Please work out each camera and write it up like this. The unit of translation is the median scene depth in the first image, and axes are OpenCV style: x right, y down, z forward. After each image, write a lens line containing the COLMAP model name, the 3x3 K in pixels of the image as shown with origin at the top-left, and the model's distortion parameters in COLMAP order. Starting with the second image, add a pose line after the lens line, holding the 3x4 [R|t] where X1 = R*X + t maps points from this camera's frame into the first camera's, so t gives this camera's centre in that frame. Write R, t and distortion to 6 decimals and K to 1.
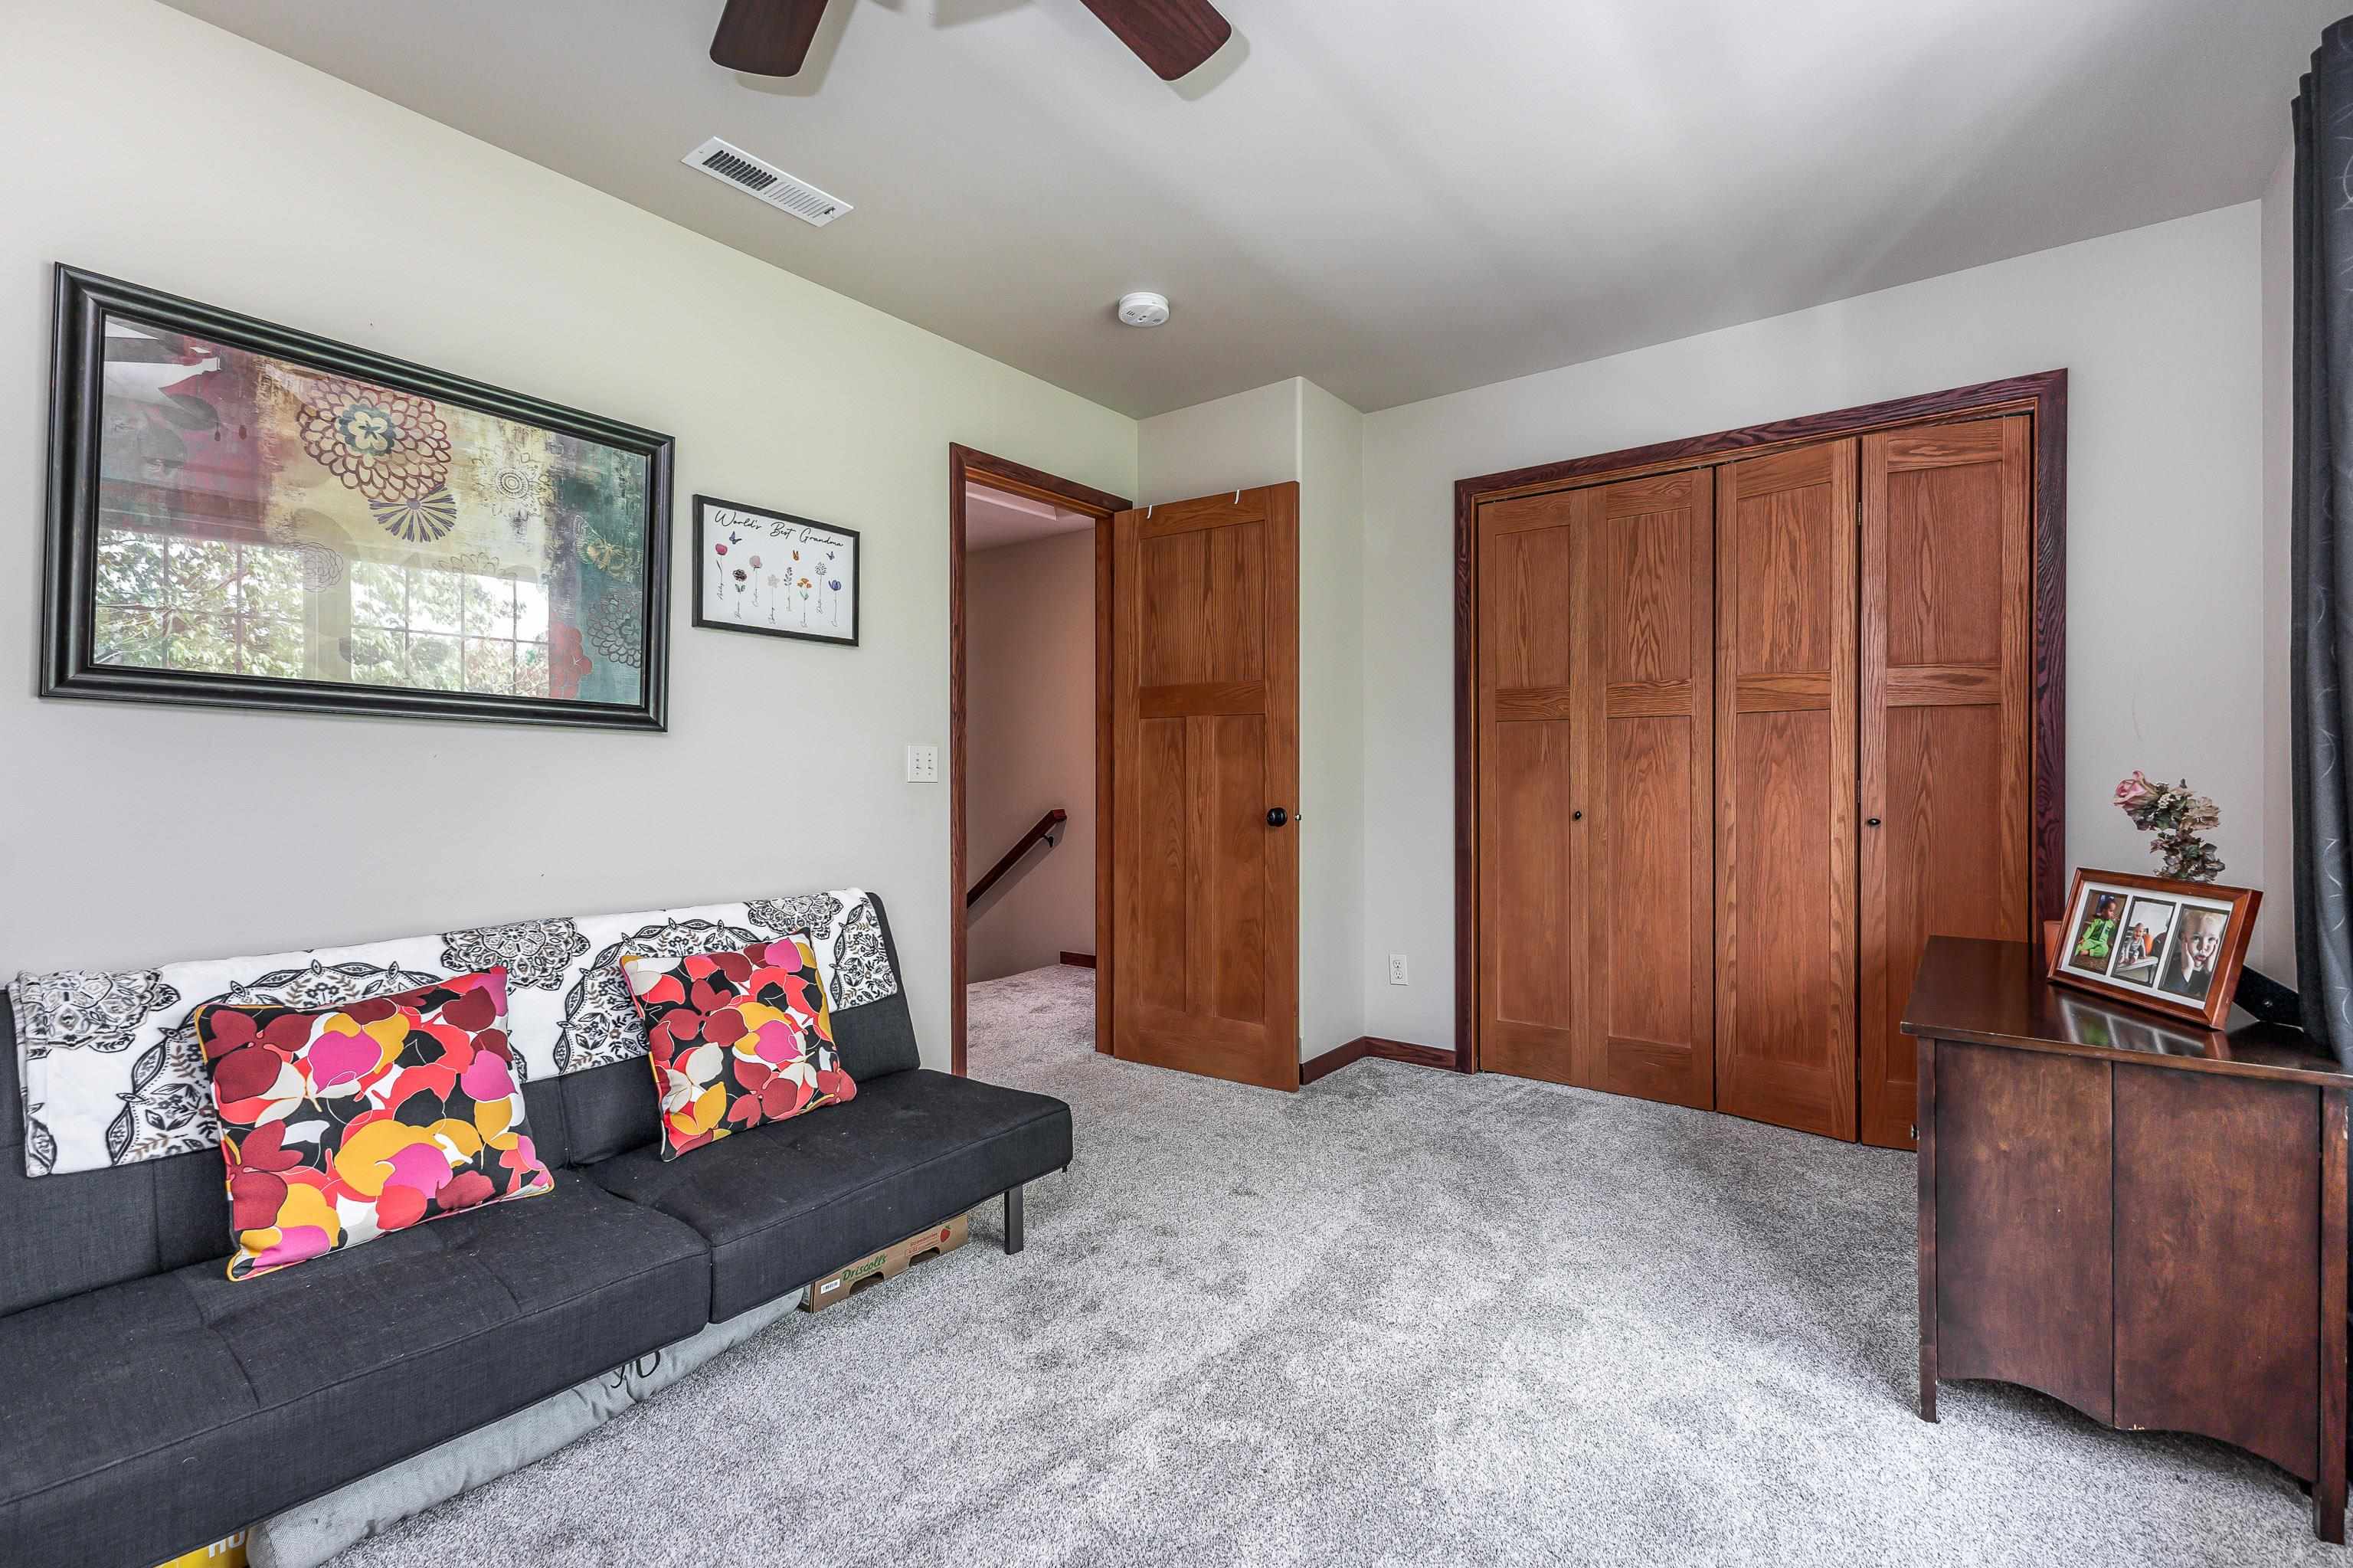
lens RADIAL K [[1049.1, 0, 1176.3], [0, 1049.1, 774.6], [0, 0, 1]] dist [0.009060, -0.000951]
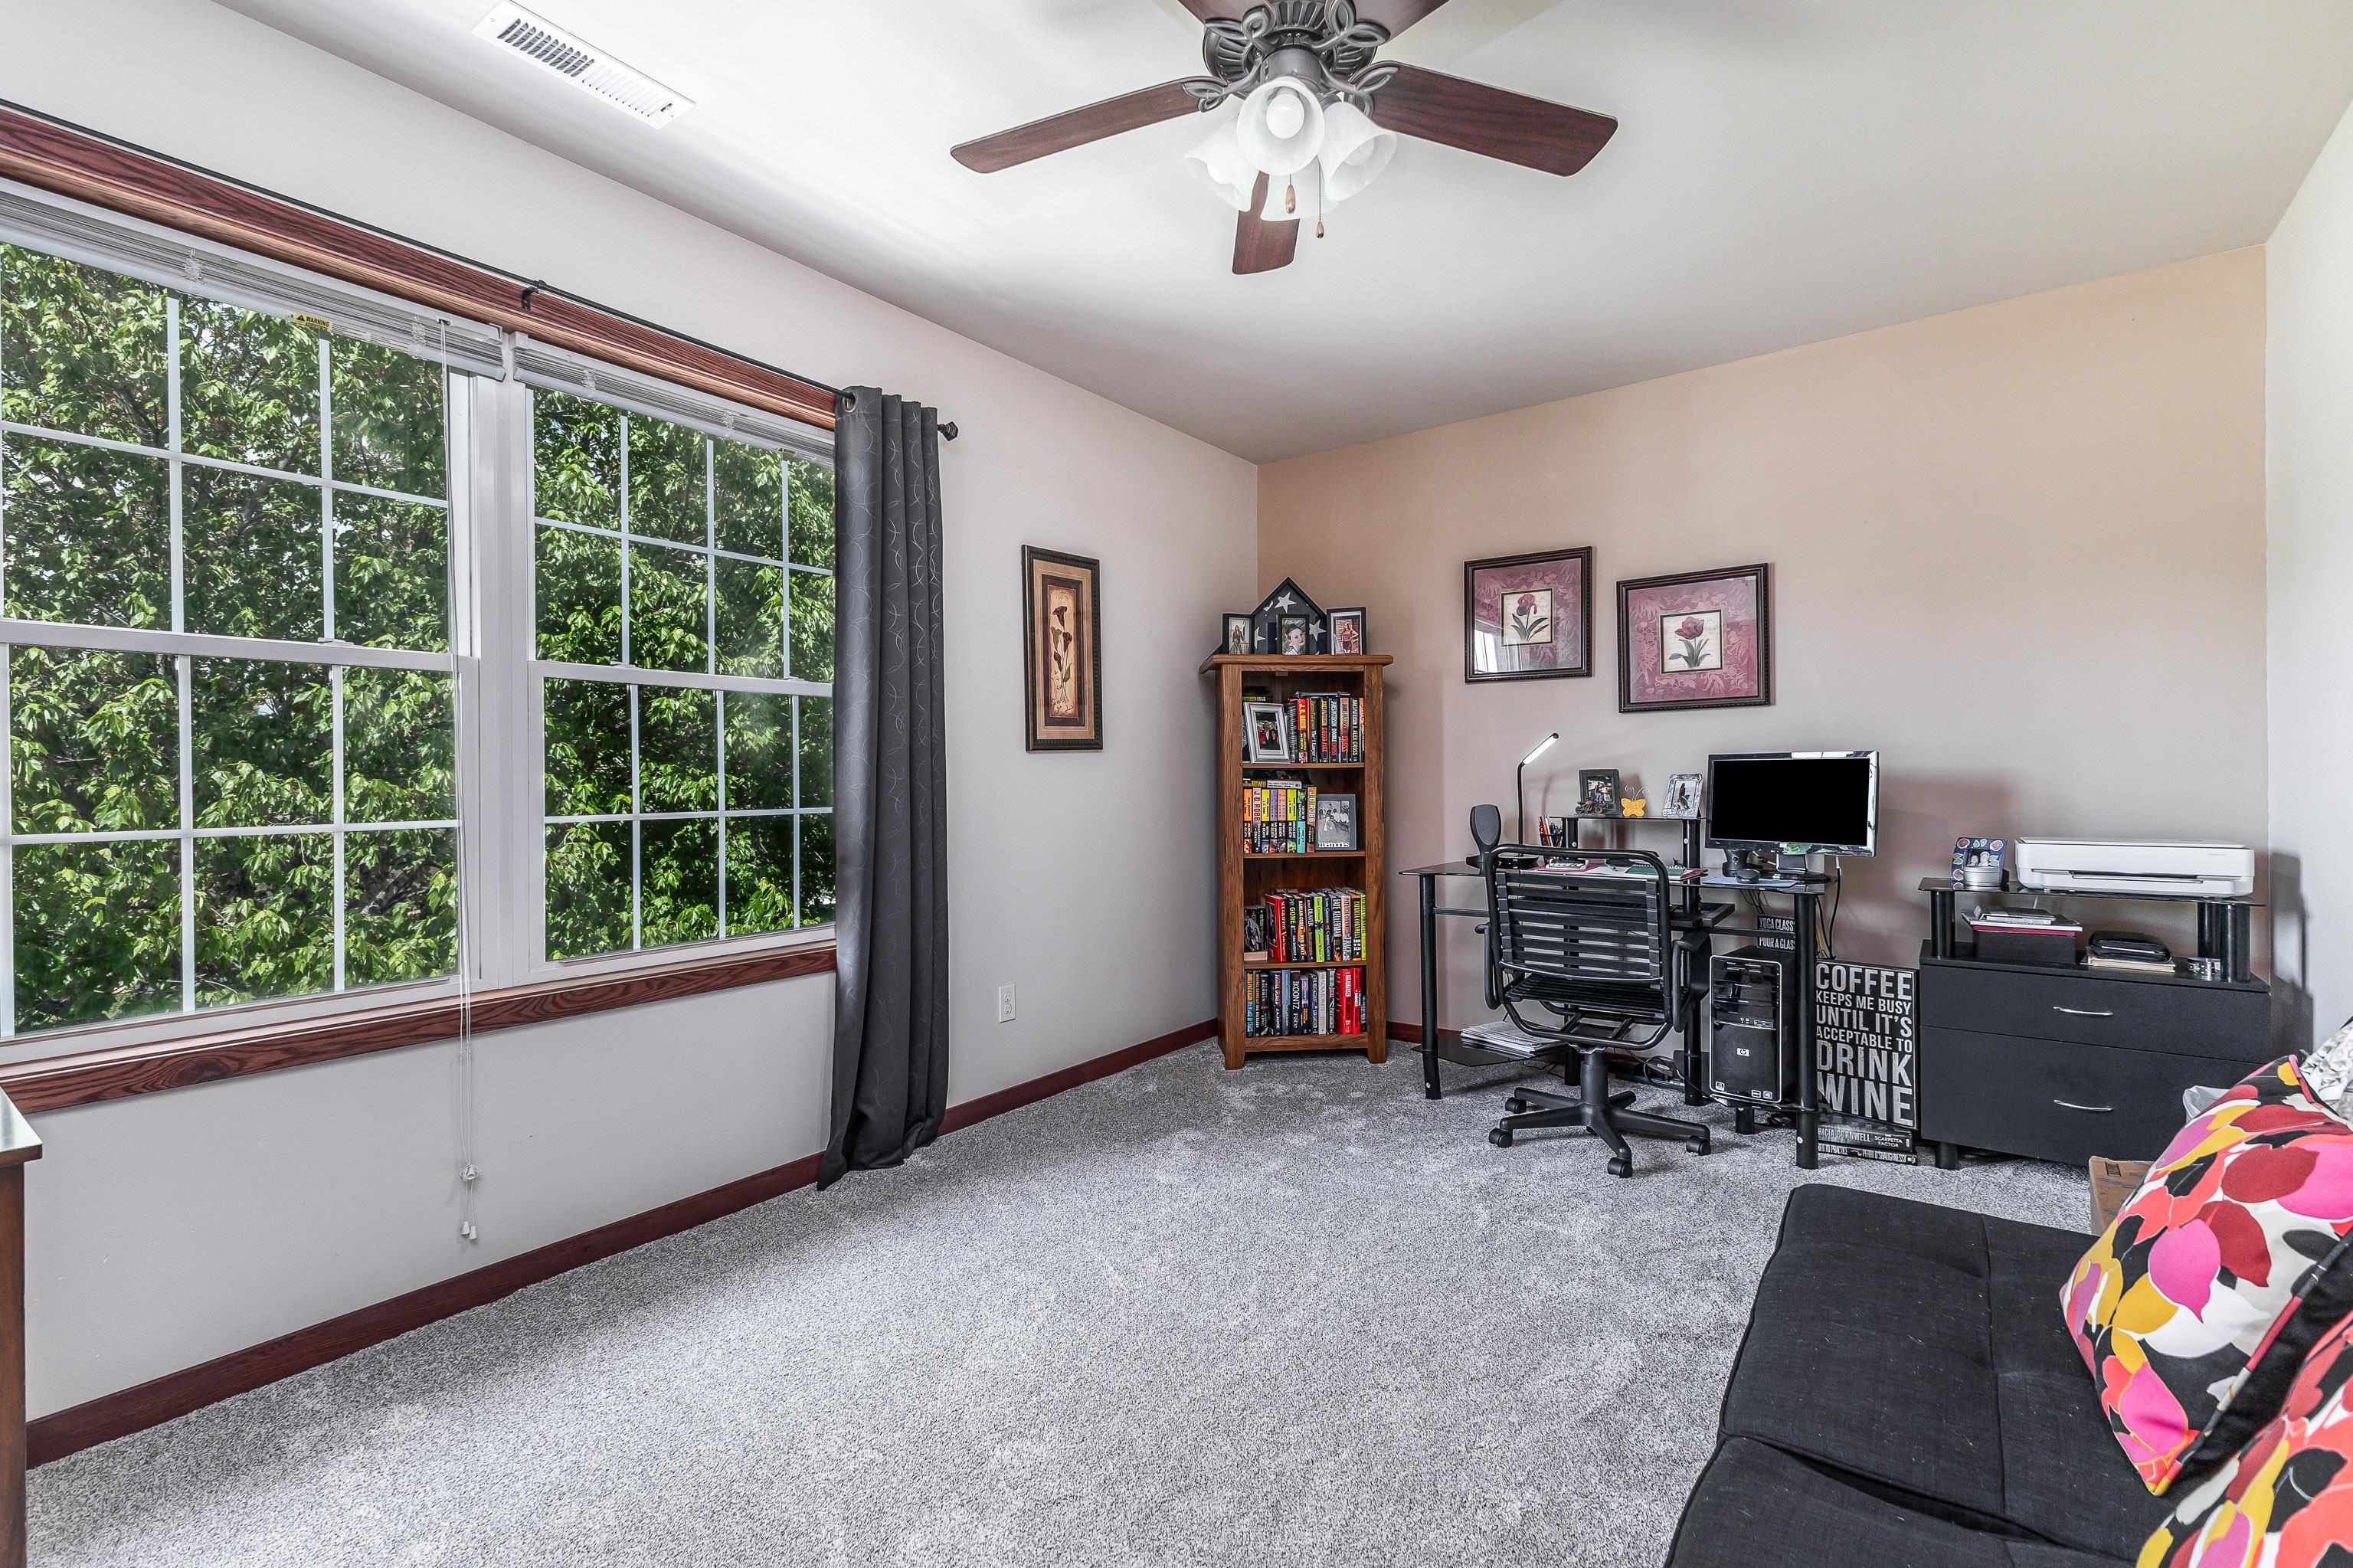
lens RADIAL K [[1049.1, 0, 1176.3], [0, 1049.1, 774.6], [0, 0, 1]] dist [0.009060, -0.000951]
pose [[-0.999983, 0.001290, 0.005620, -0.043663], [0.001317, 0.999988, 0.004708, 0.001738], [-0.005614, 0.004715, -0.999973, 0.937959]]
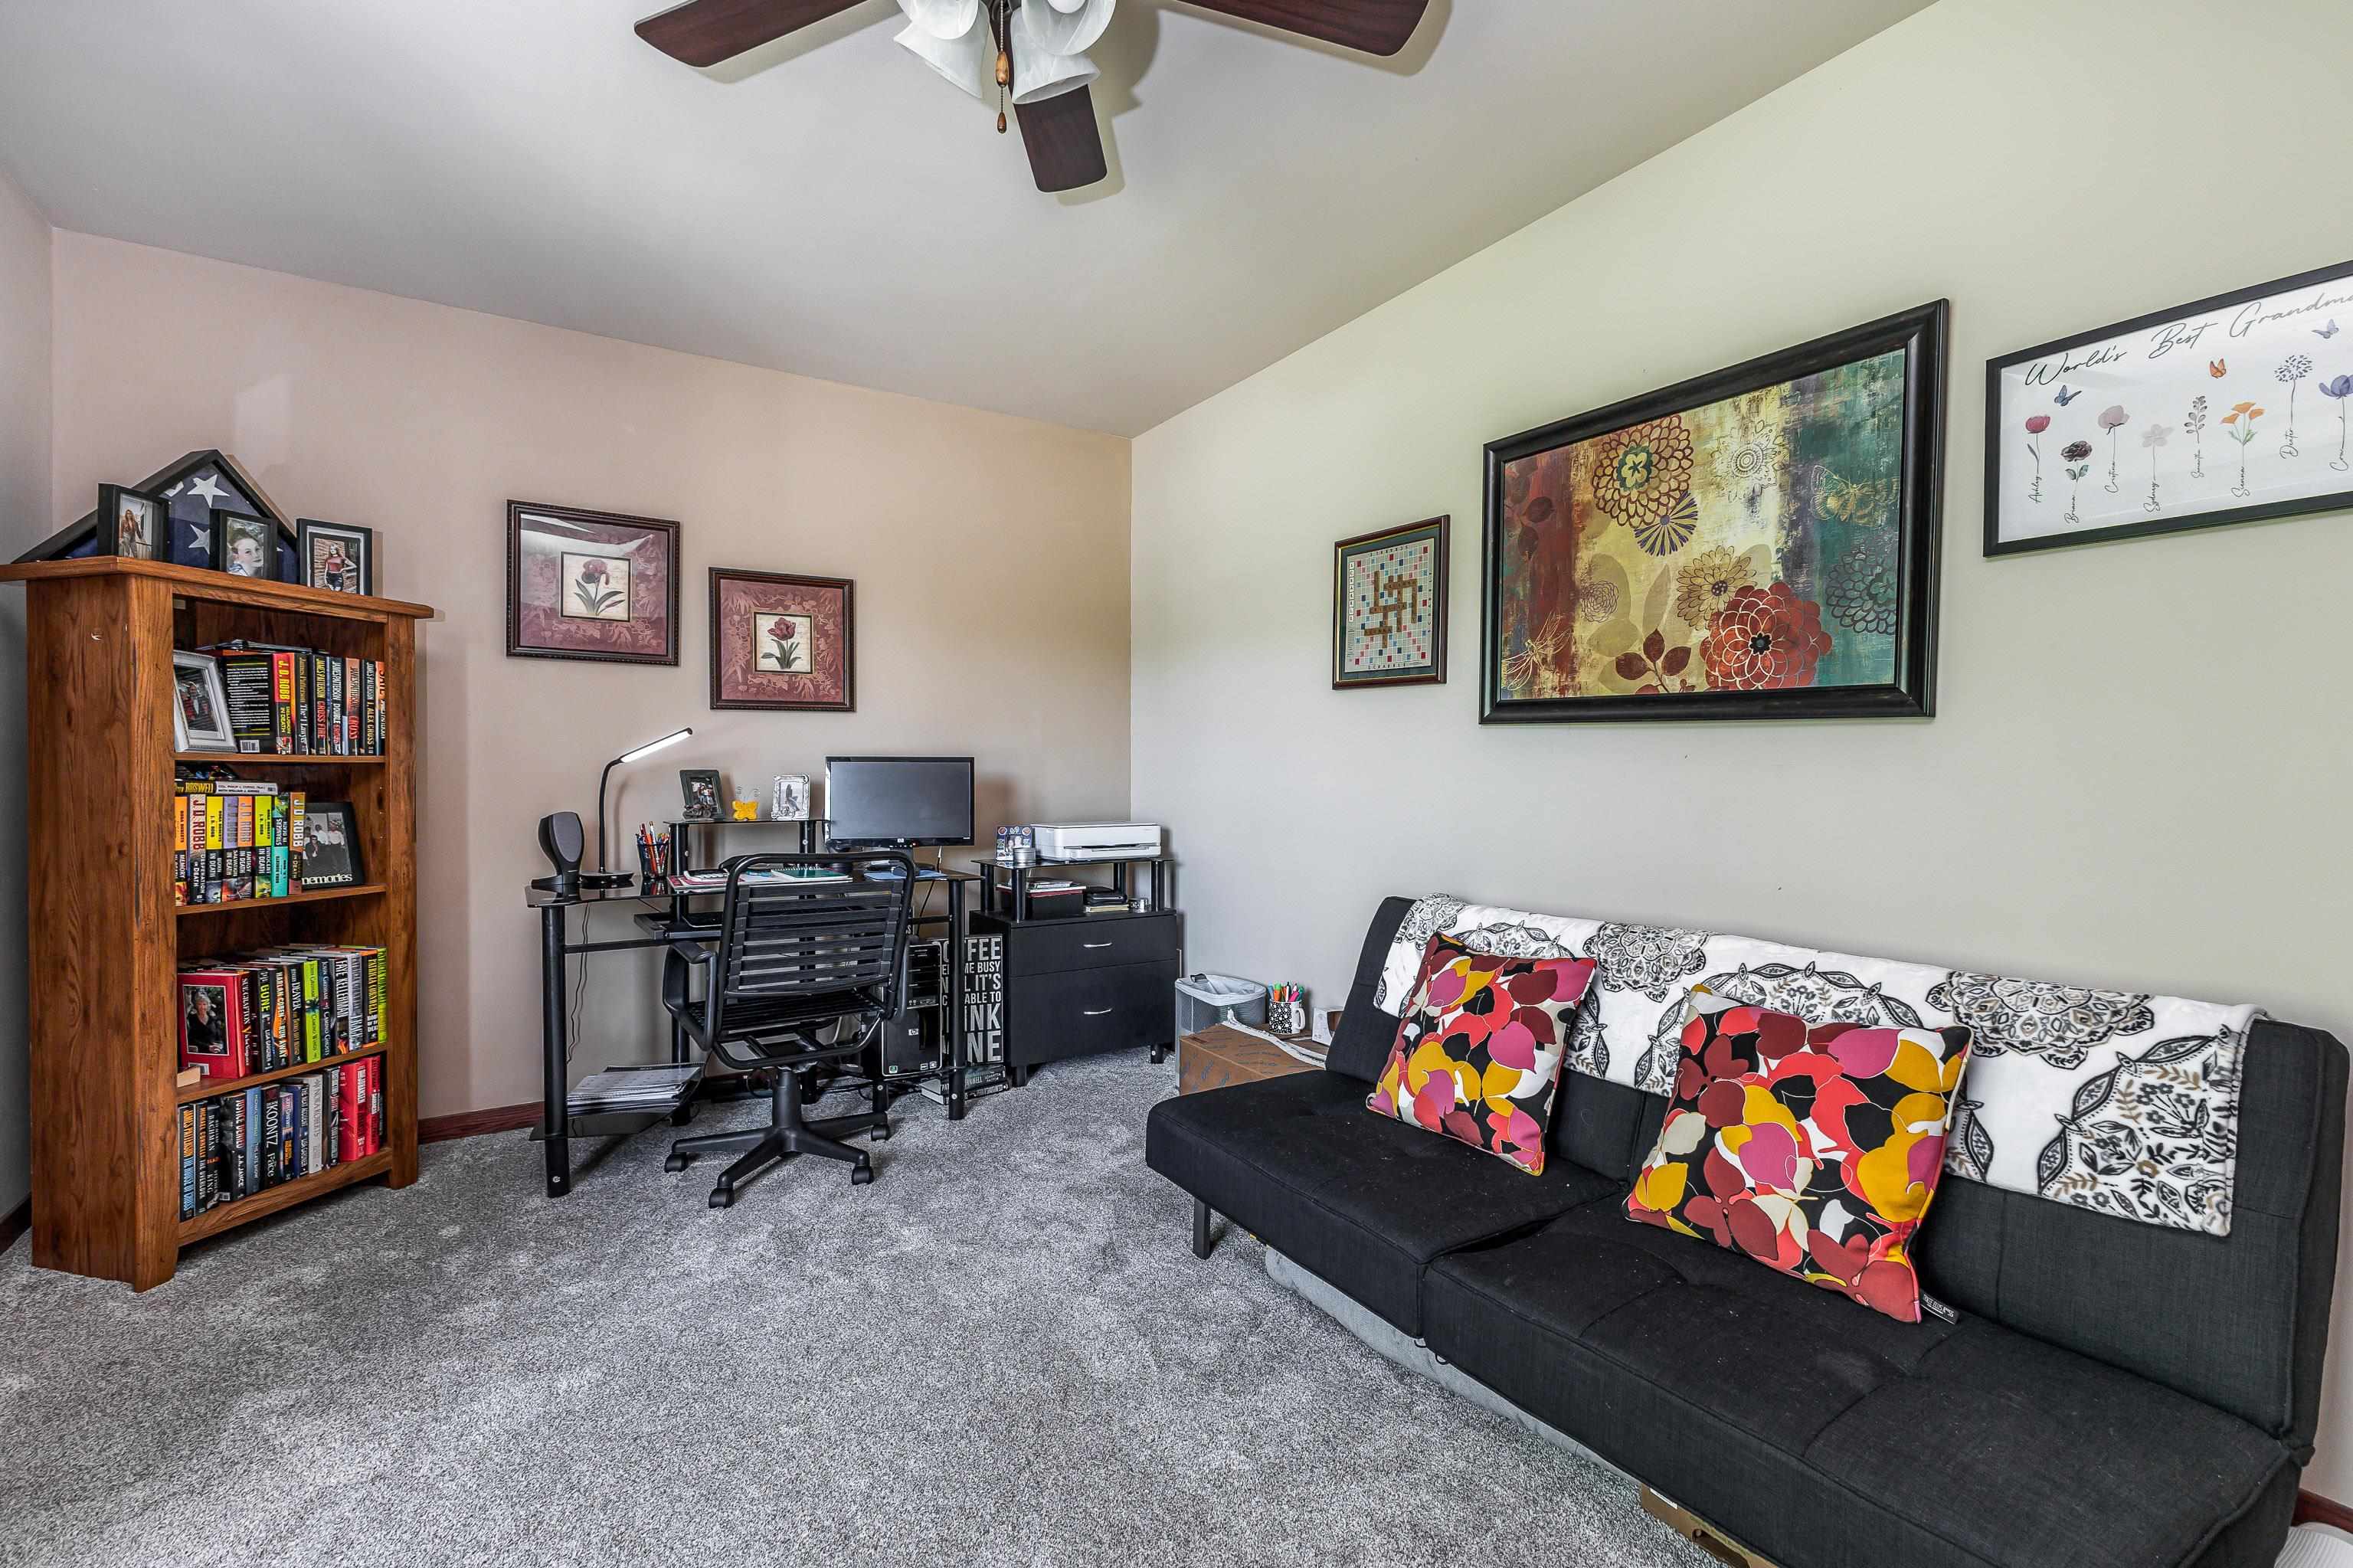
lens RADIAL K [[1049.1, 0, 1176.3], [0, 1049.1, 774.6], [0, 0, 1]] dist [0.009060, -0.000951]
pose [[-0.359856, -0.005609, -0.932991, 0.294767], [-0.009788, 0.999950, -0.002236, 0.004578], [0.932956, 0.008327, -0.359893, 0.619578]]
